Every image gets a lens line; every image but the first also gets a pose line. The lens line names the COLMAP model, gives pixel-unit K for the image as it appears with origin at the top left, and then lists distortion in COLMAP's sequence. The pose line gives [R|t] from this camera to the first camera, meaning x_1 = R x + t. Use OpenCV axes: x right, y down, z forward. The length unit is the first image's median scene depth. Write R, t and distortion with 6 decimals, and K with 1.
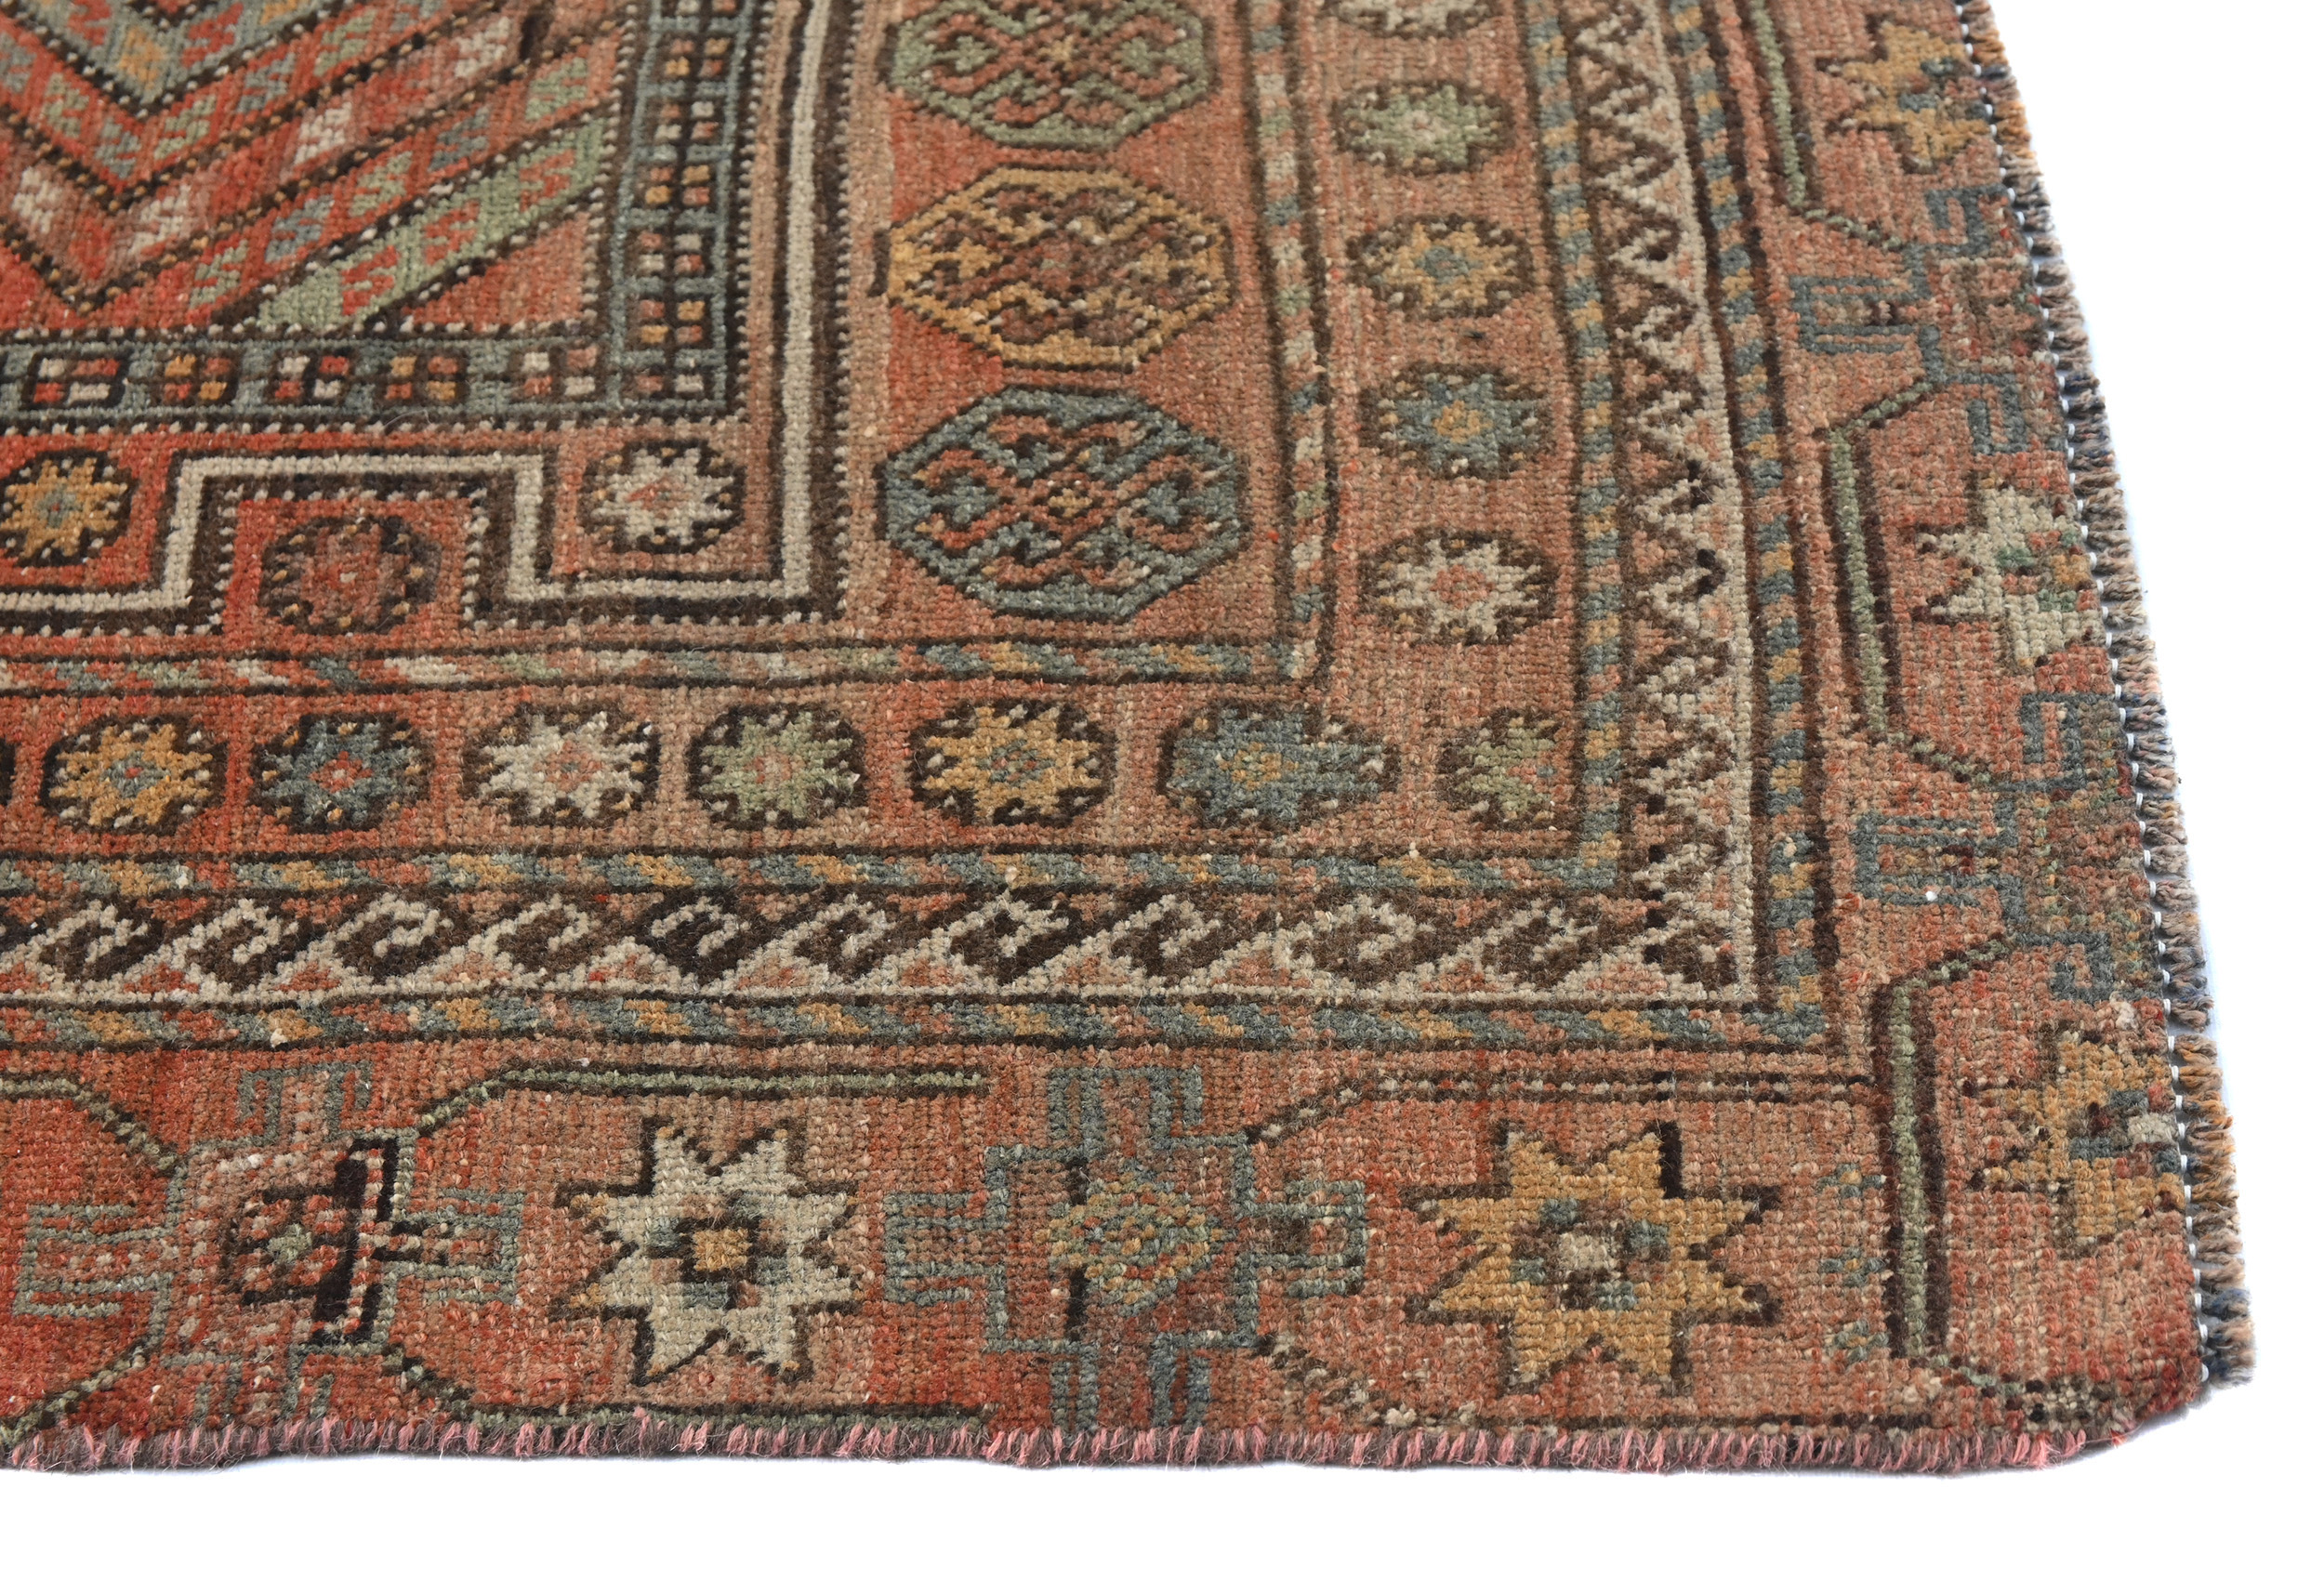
lens RADIAL K [[5102.3, 0, 1162.0], [0, 5102.3, 790.0], [0, 0, 1]] dist [0.026187, -0.151778]
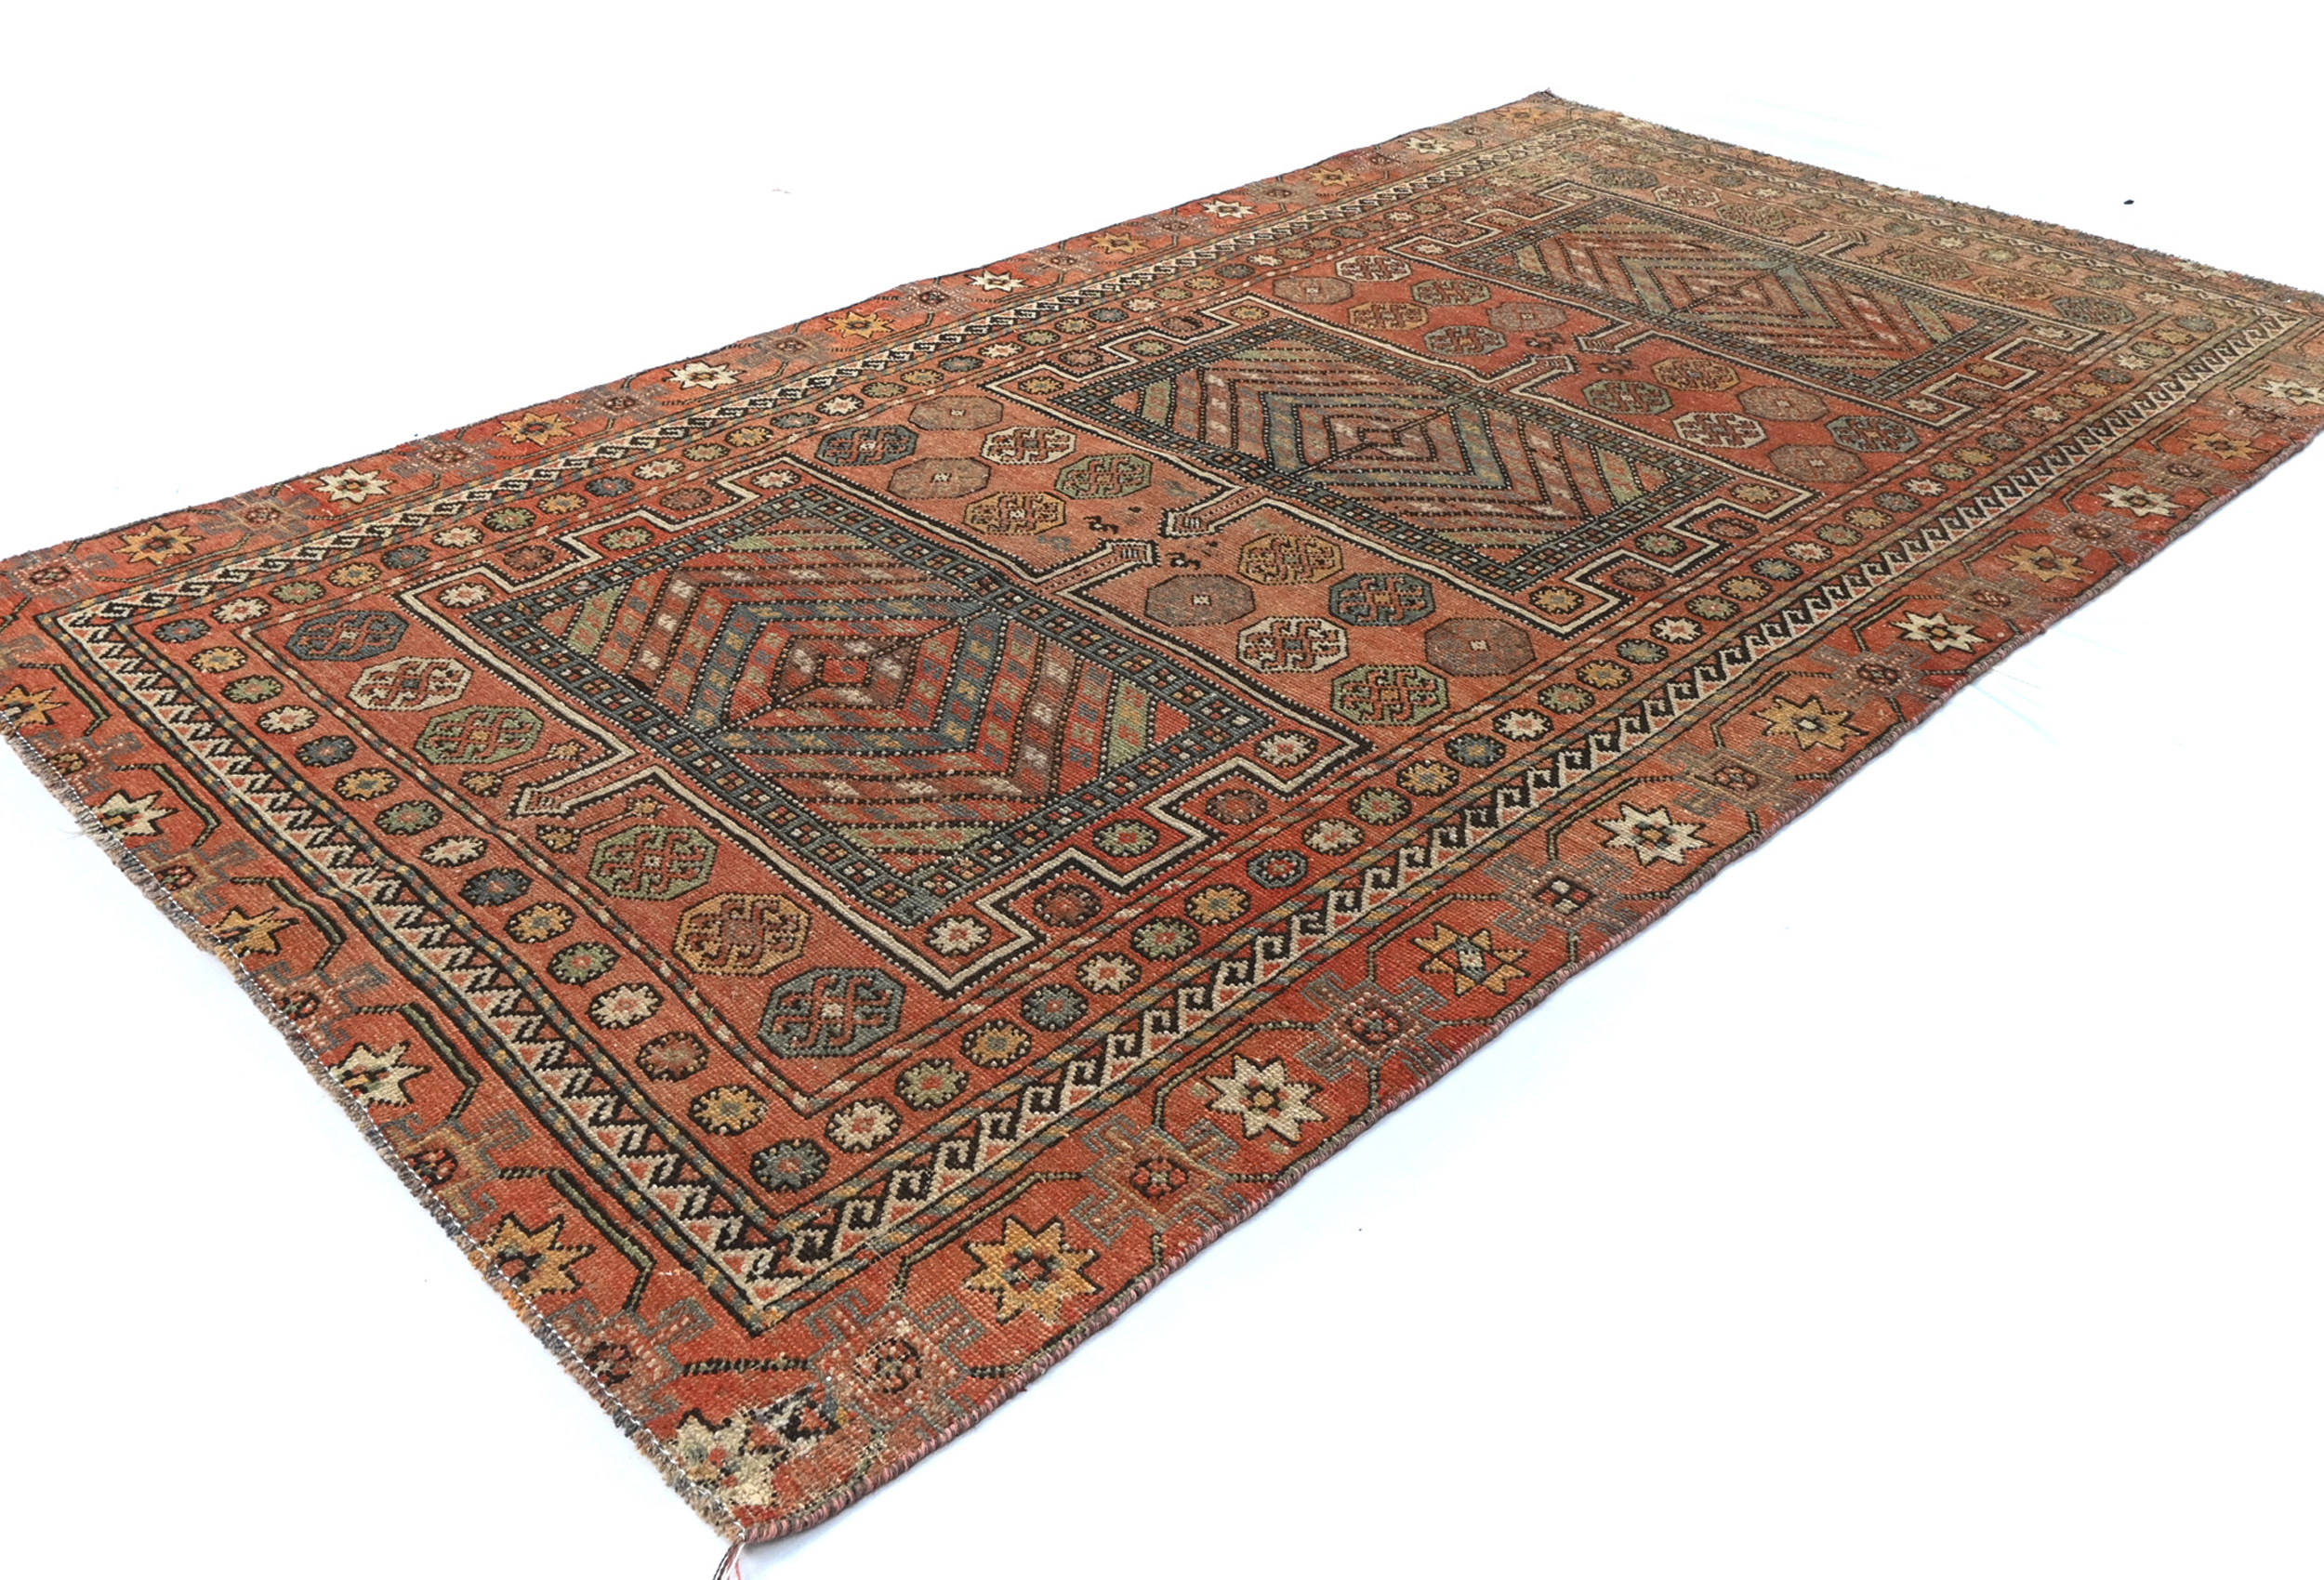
lens RADIAL K [[2122.1, 0, 1134.4], [0, 2122.1, 789.7], [0, 0, 1]] dist [-0.001385, -0.008285]
pose [[0.702509, -0.372878, 0.606171, -1.937703], [0.467756, 0.883856, 0.001597, -0.082969], [-0.536364, 0.282418, 0.795332, 0.084370]]
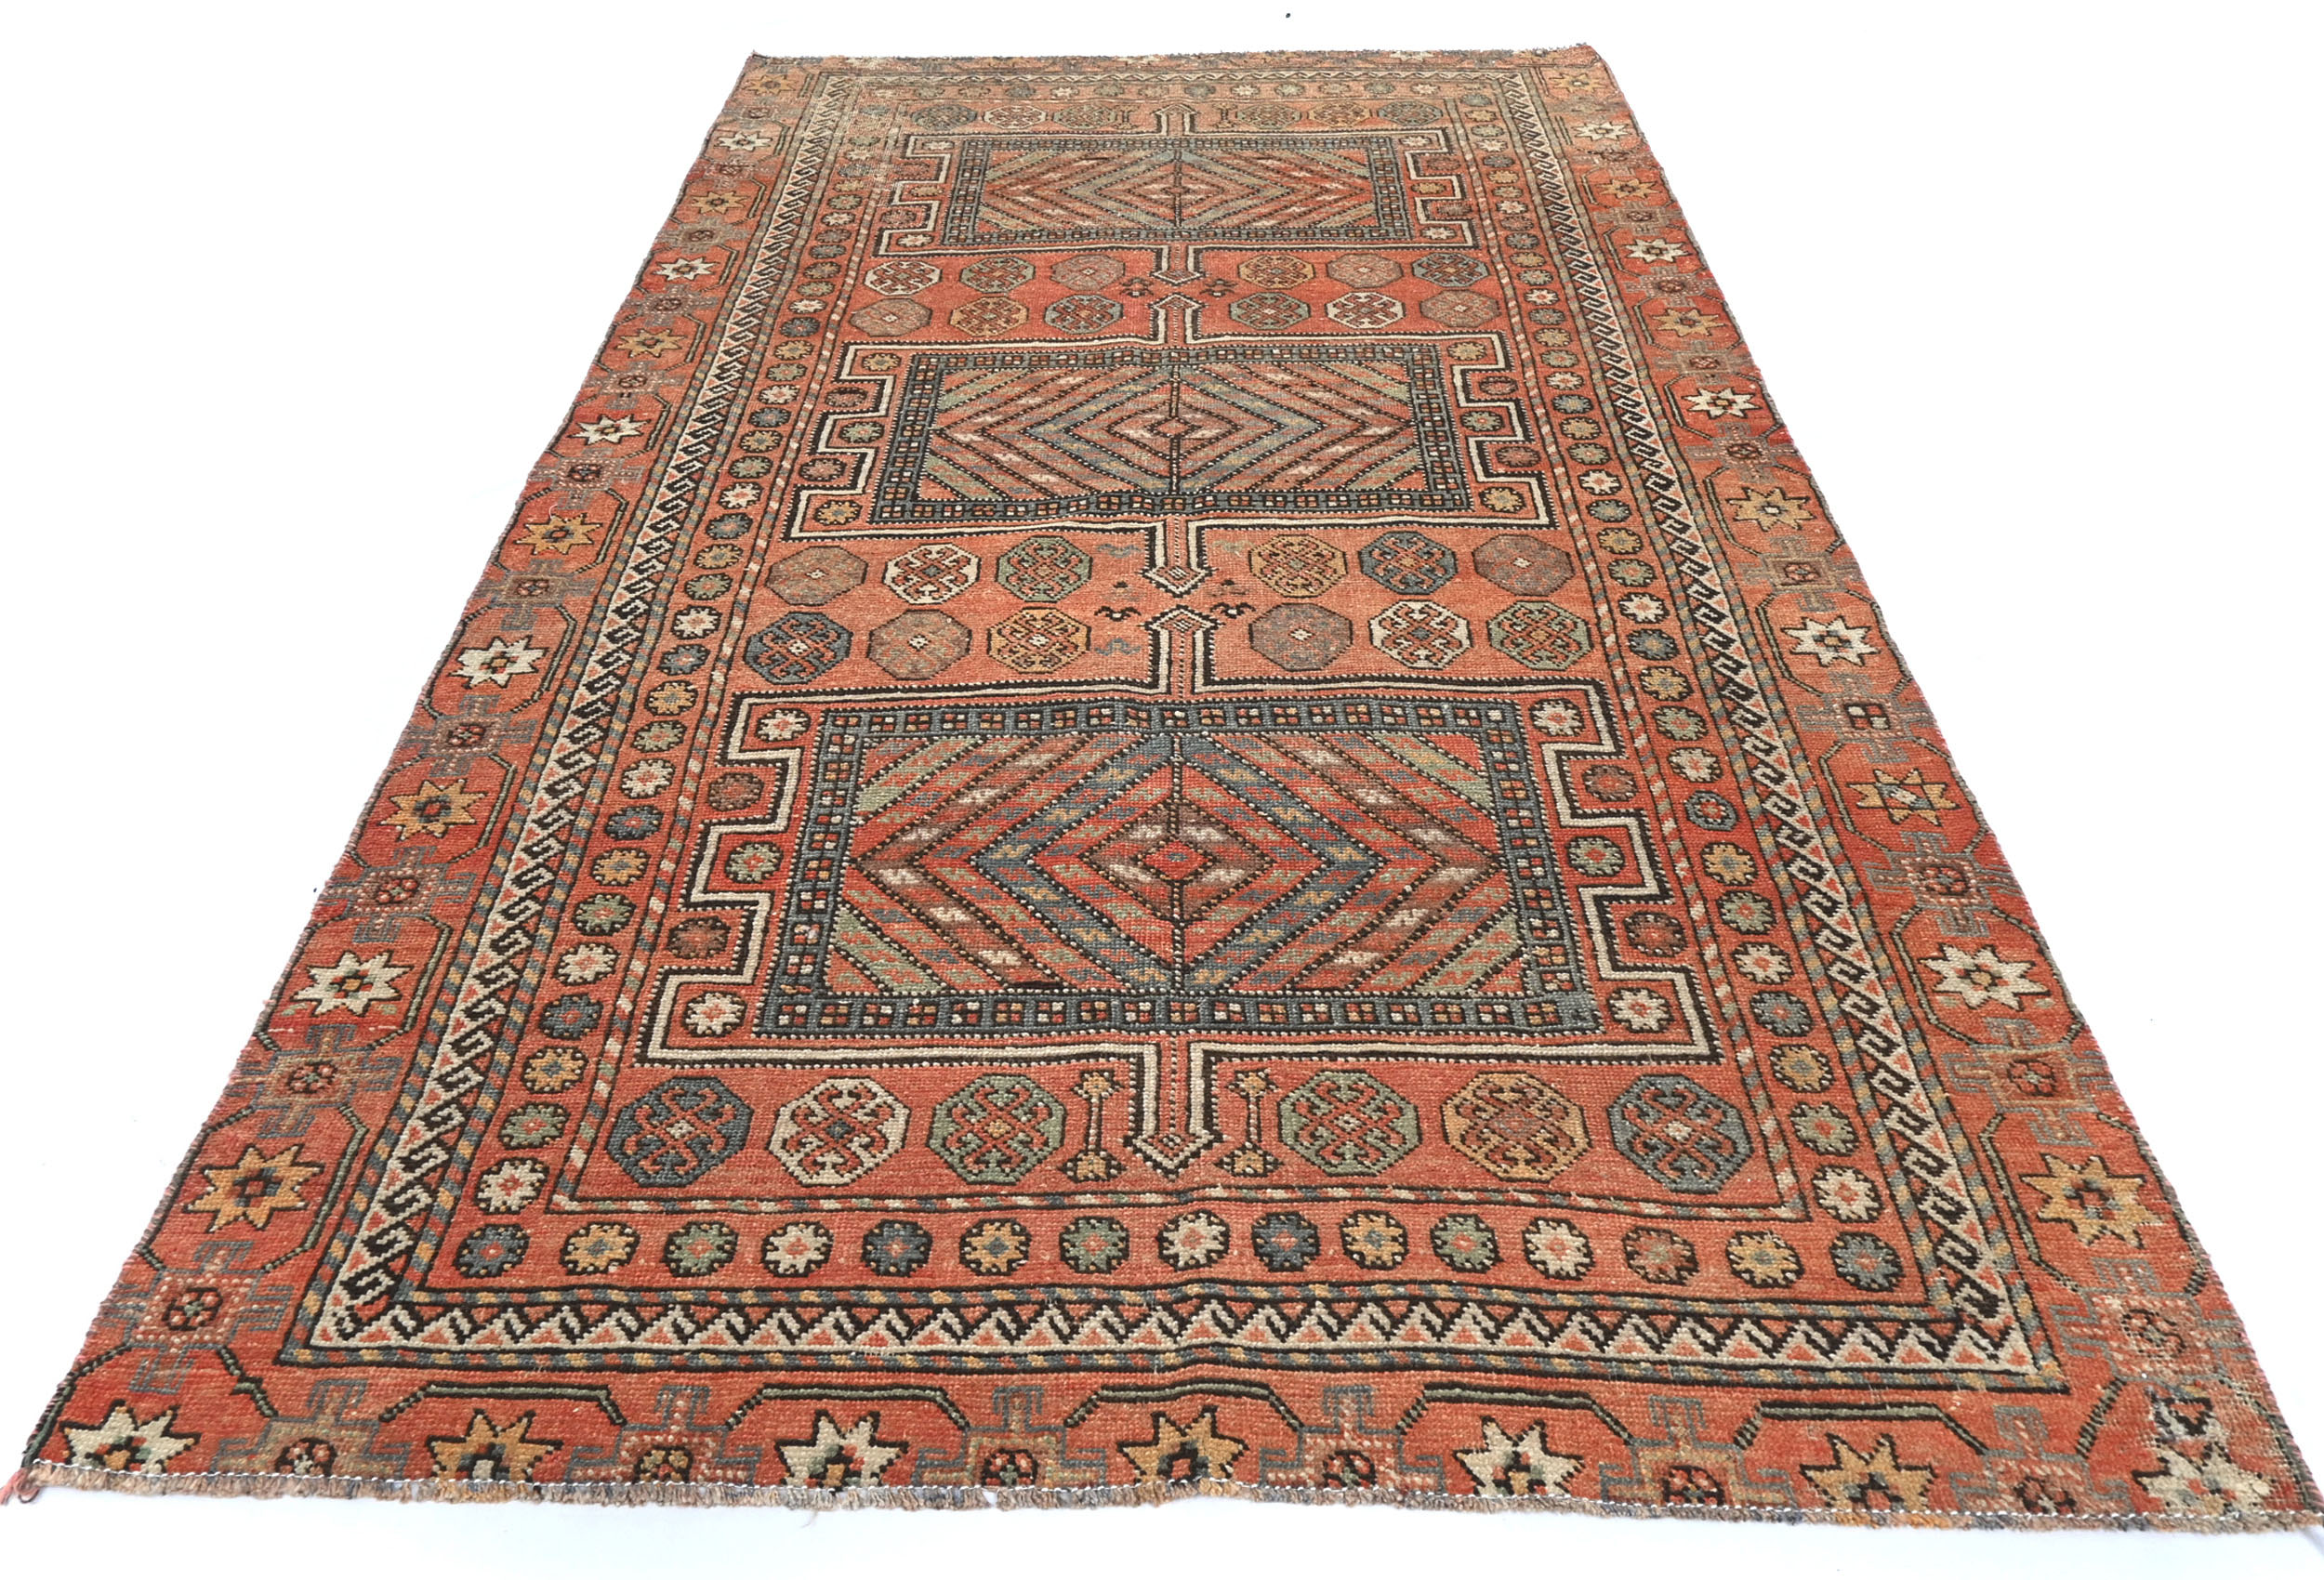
lens RADIAL K [[1932.1, 0, 1198.0], [0, 1932.1, 789.7], [0, 0, 1]] dist [-0.004148, 0.010329]
pose [[-0.021812, -0.624999, 0.780321, -2.098206], [0.687899, 0.556993, 0.465353, -0.778802], [-0.725479, 0.546932, 0.417787, 0.709404]]
